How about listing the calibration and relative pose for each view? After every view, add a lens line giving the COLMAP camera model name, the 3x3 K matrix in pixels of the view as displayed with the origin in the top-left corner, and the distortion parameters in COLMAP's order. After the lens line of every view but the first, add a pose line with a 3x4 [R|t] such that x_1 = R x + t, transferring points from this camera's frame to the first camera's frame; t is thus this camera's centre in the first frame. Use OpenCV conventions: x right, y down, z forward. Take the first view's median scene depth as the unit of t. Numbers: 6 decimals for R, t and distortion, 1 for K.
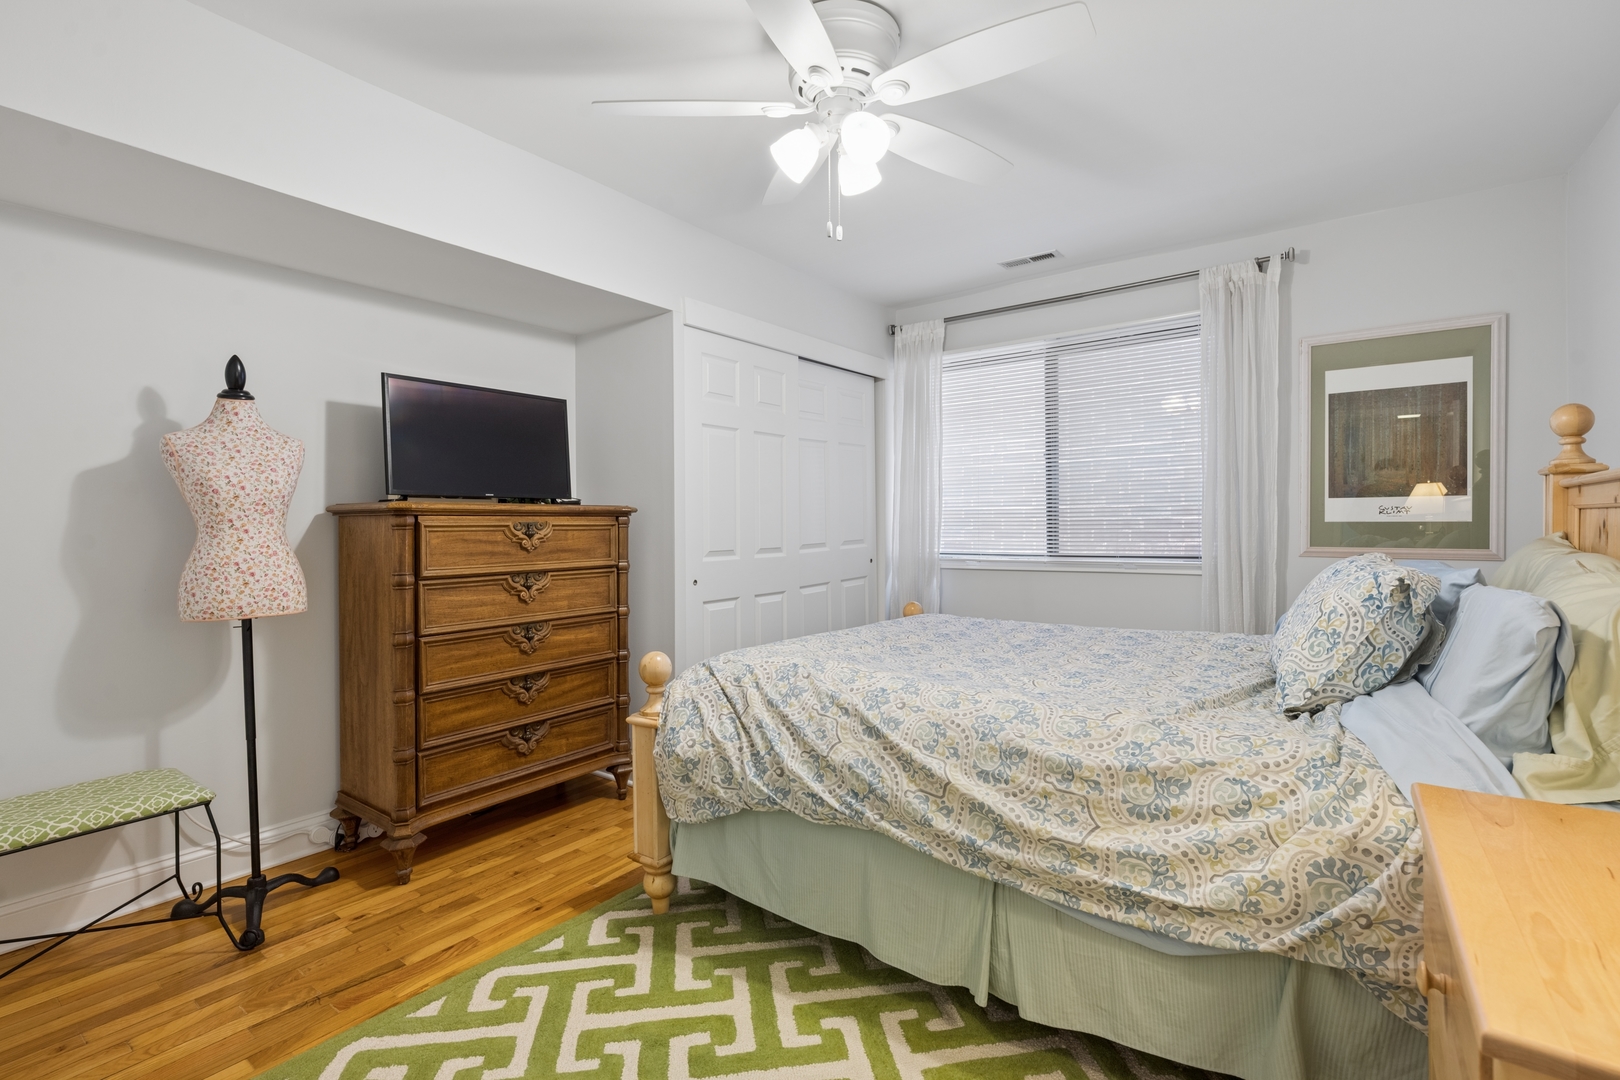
lens RADIAL K [[724.2, 0, 811.8], [0, 724.2, 531.0], [0, 0, 1]] dist [-0.010879, 0.002903]
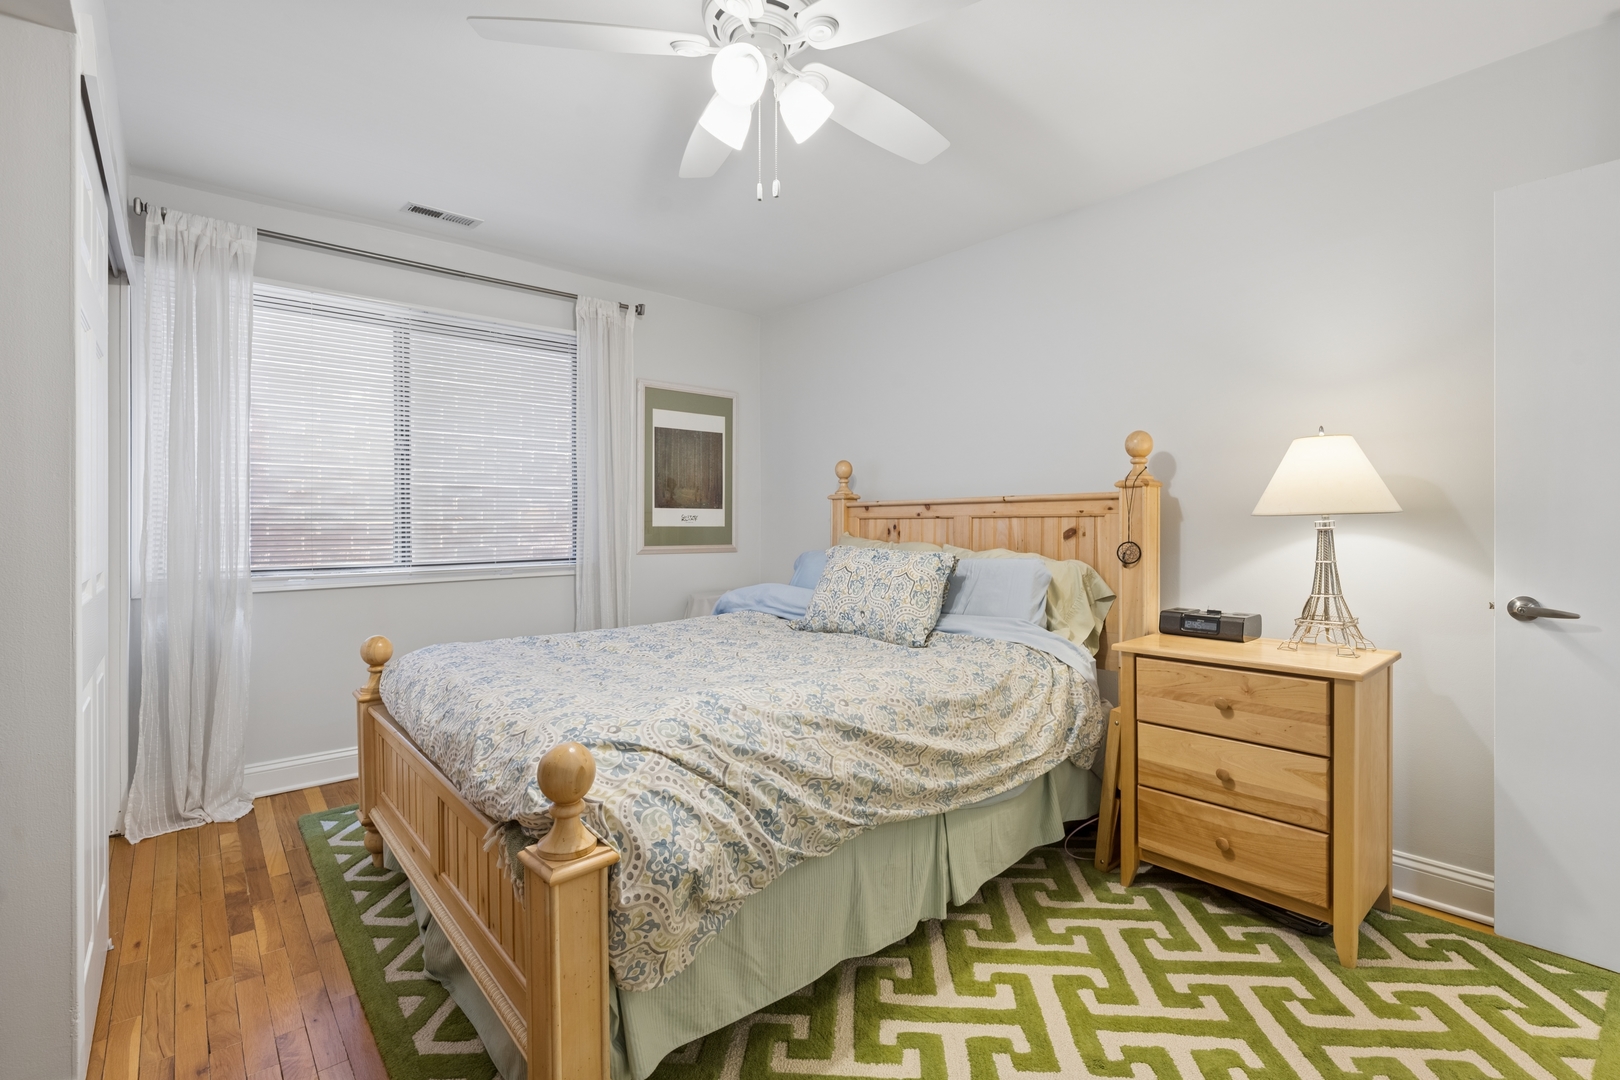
lens RADIAL K [[724.2, 0, 809.1], [0, 724.2, 534.7], [0, 0, 1]] dist [-0.010879, 0.002903]
pose [[0.234467, -0.005956, 0.972106, -0.844782], [0.012736, 0.999914, 0.003054, 0.001996], [-0.972041, 0.011665, 0.234522, 0.782675]]
